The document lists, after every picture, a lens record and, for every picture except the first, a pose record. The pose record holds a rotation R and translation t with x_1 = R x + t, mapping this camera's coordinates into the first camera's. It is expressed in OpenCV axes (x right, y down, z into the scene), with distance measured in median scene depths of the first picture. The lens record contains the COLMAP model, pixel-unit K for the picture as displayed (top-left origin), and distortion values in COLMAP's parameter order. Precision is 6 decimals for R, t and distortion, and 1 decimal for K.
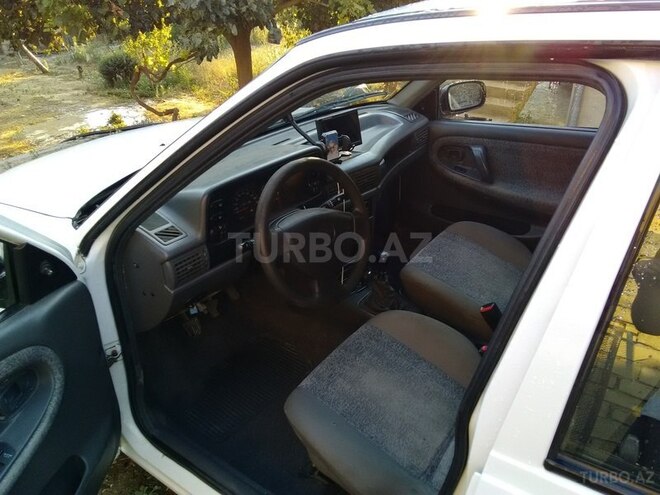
lens RADIAL K [[488.4, 0, 331.0], [0, 488.4, 246.2], [0, 0, 1]] dist [0.023029, -0.001705]
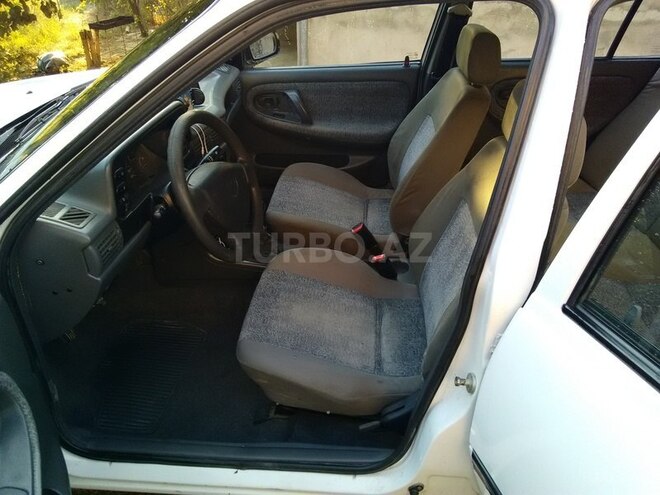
lens RADIAL K [[488.4, 0, 329.3], [0, 488.4, 248.8], [0, 0, 1]] dist [0.023029, -0.001705]
pose [[0.865641, -0.250271, 0.433624, -0.259177], [0.215259, 0.968003, 0.128974, 0.011759], [-0.452028, -0.018303, 0.891816, 0.015799]]
